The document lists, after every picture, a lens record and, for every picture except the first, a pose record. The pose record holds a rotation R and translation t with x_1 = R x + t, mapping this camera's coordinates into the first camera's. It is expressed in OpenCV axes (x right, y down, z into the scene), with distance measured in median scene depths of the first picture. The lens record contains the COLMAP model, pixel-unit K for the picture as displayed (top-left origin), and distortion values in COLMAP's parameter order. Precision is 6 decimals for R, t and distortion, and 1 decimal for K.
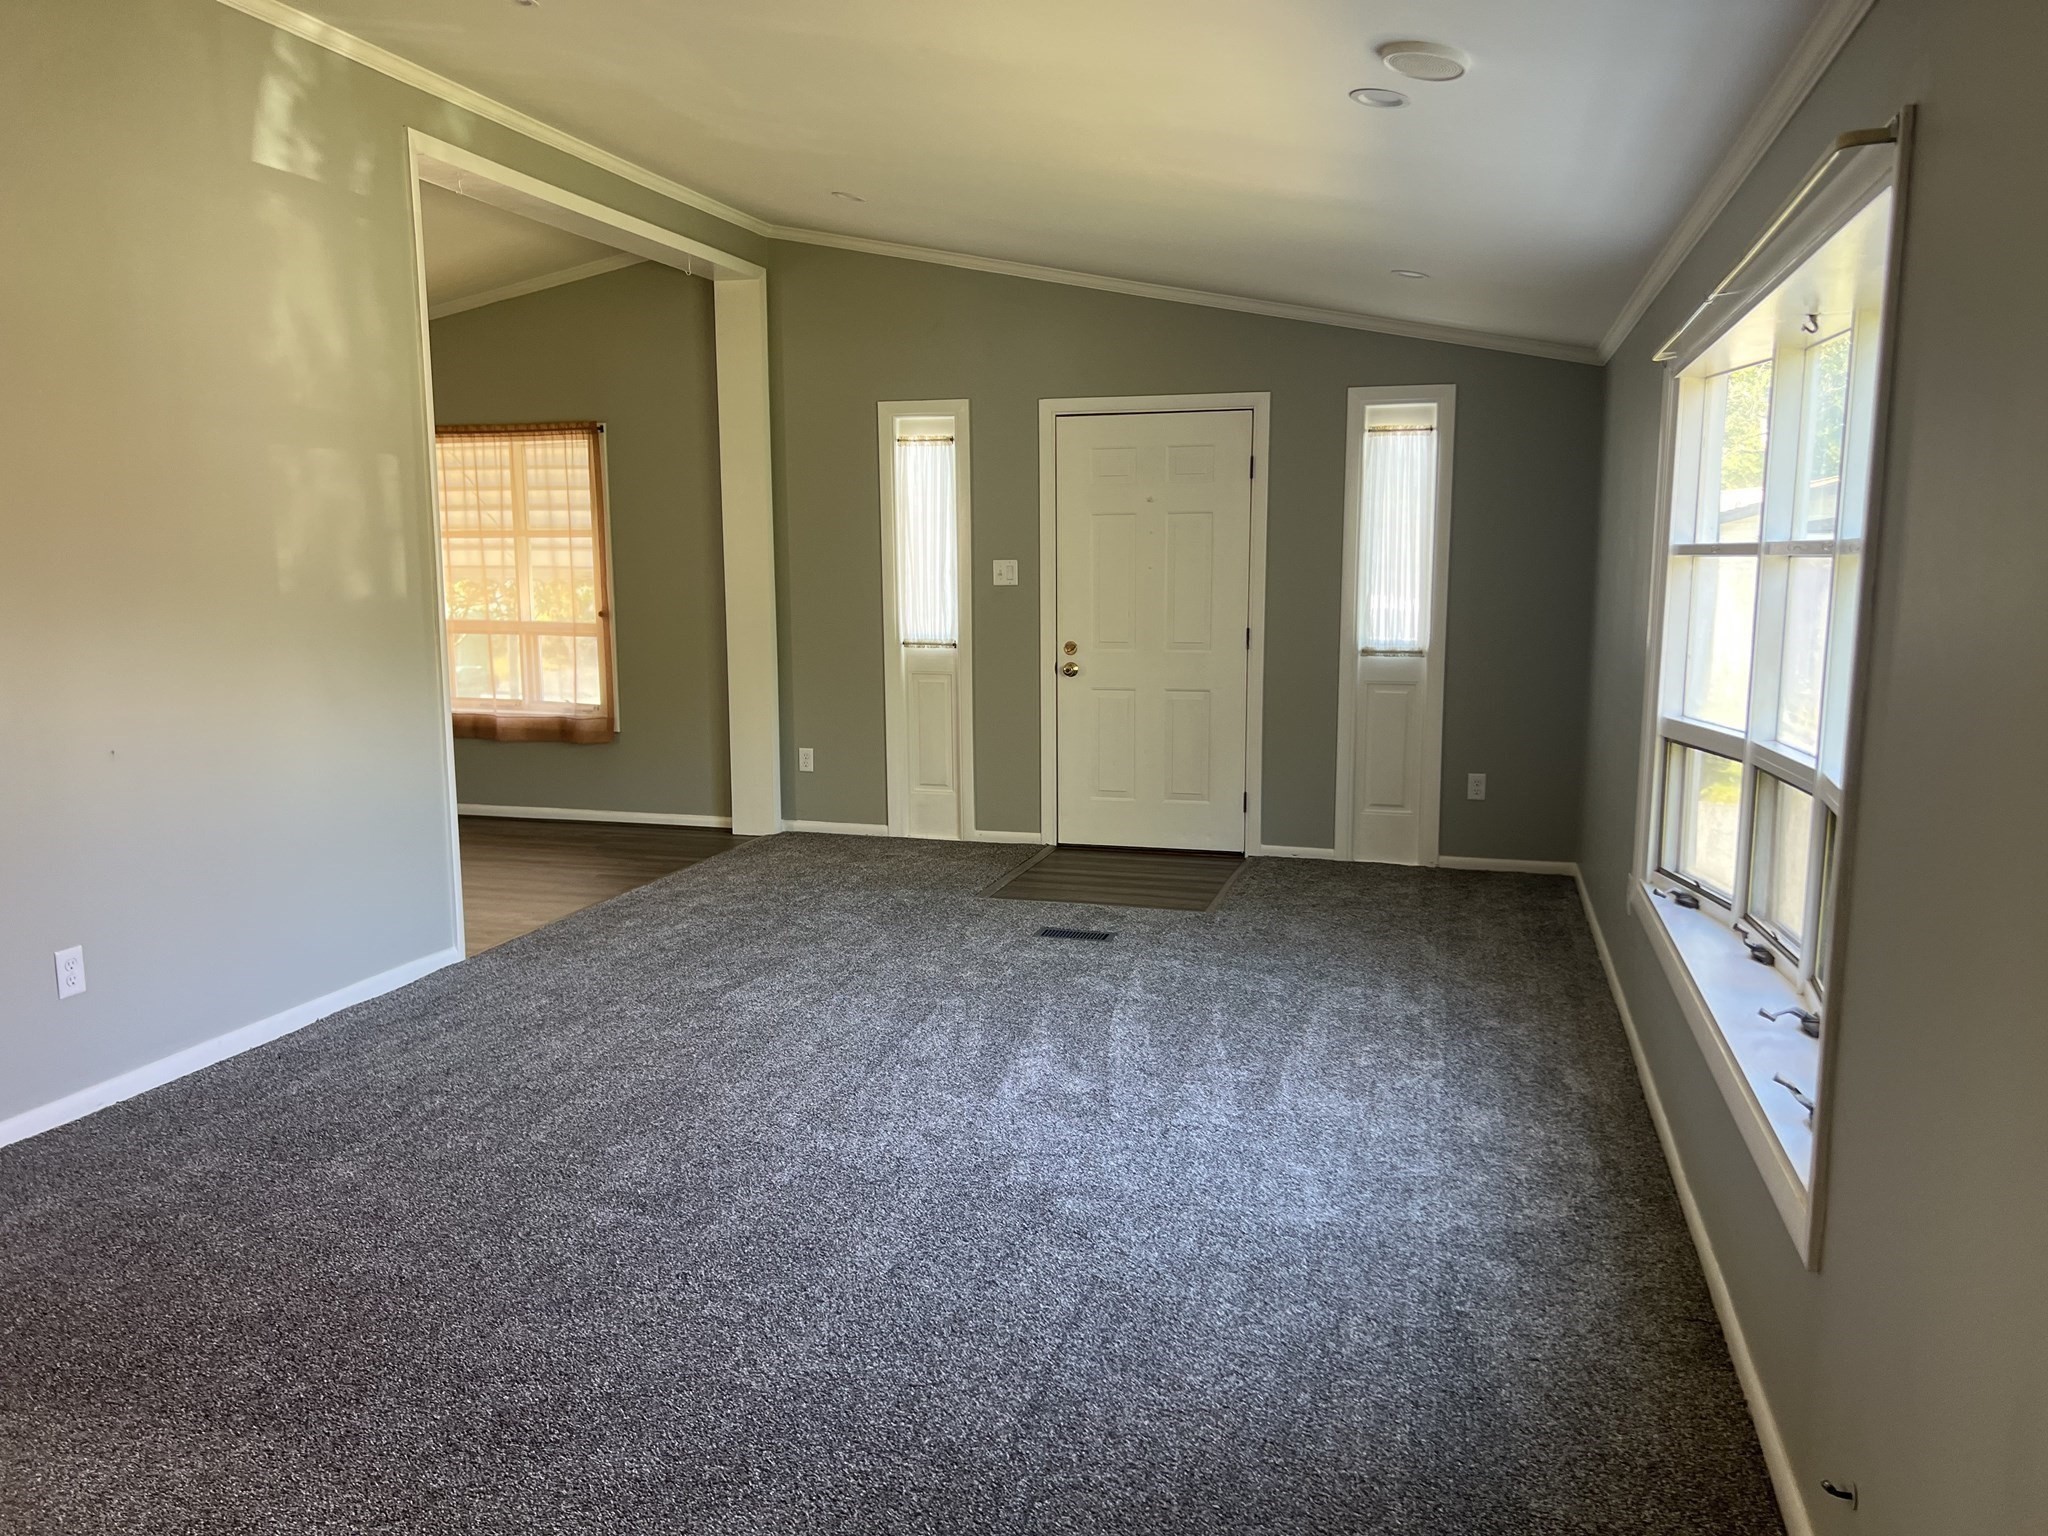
lens RADIAL K [[1543.7, 0, 981.4], [0, 1543.7, 775.1], [0, 0, 1]] dist [0.099773, -0.100413]
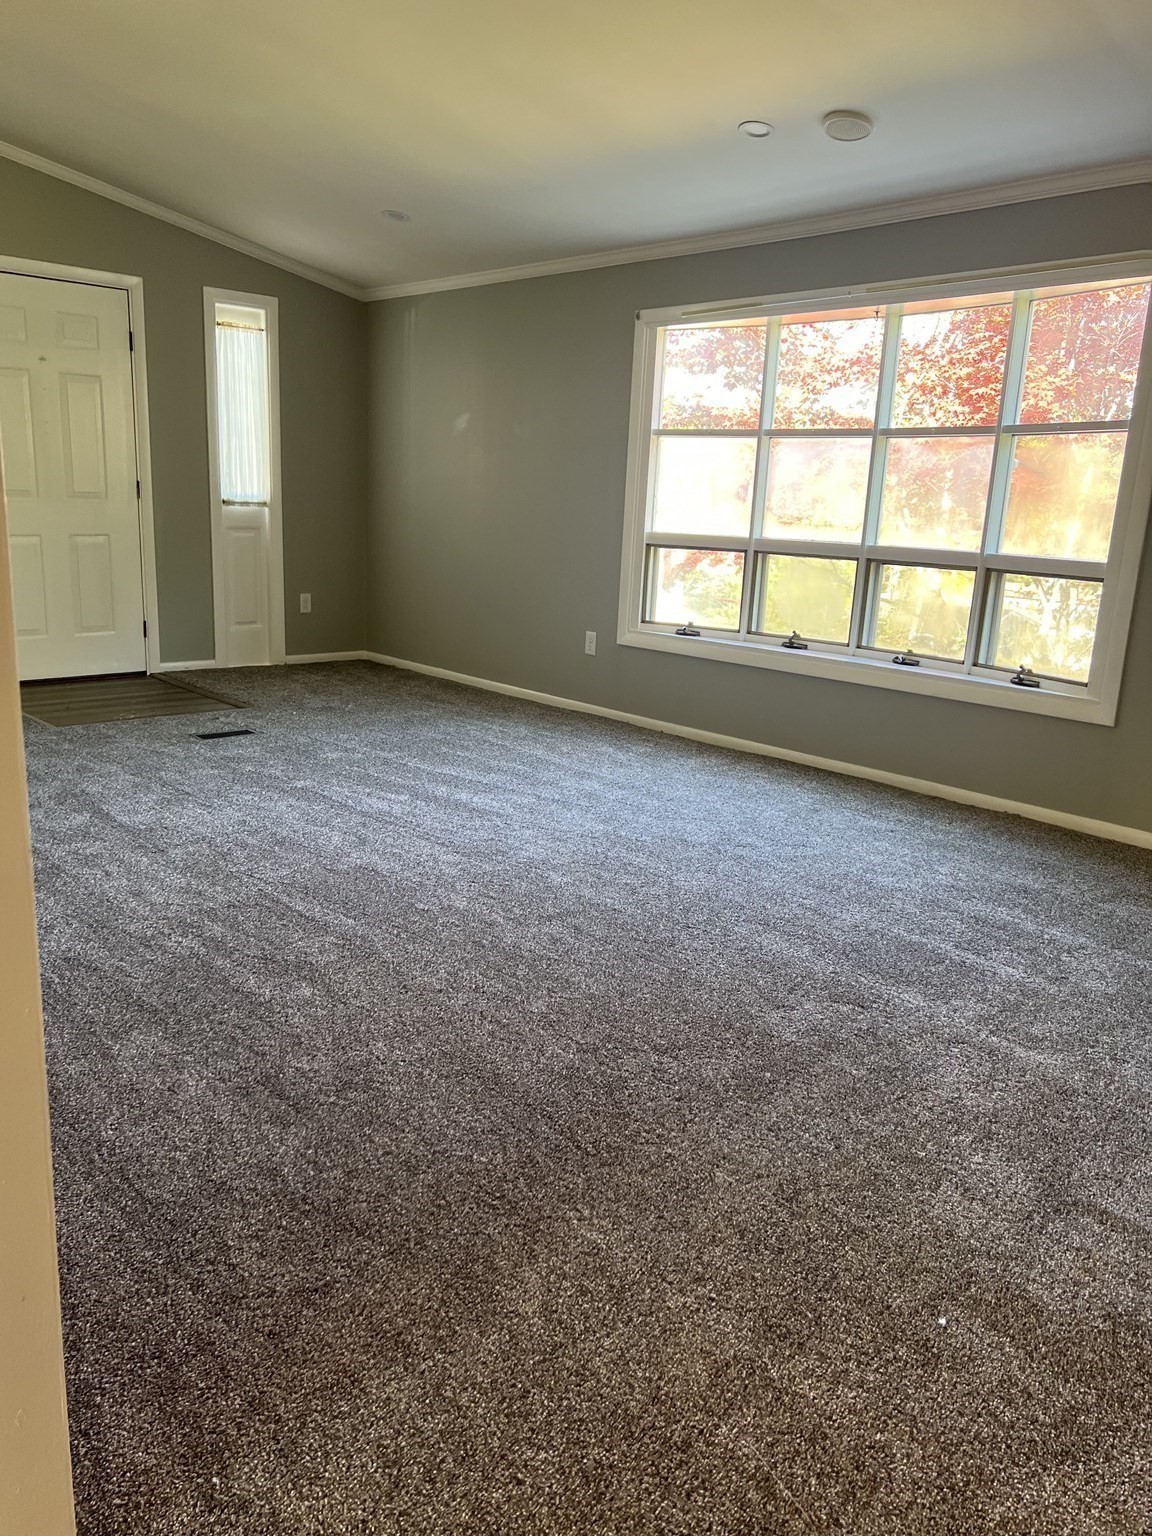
lens RADIAL K [[1173.5, 0, 576.0], [0, 1173.5, 768.0], [0, 0, 1]] dist [0.093242, -0.105070]
pose [[0.515709, -0.178575, 0.837947, -0.474585], [0.081573, 0.983828, 0.159460, 0.004049], [-0.852872, -0.013882, 0.521936, 0.237171]]
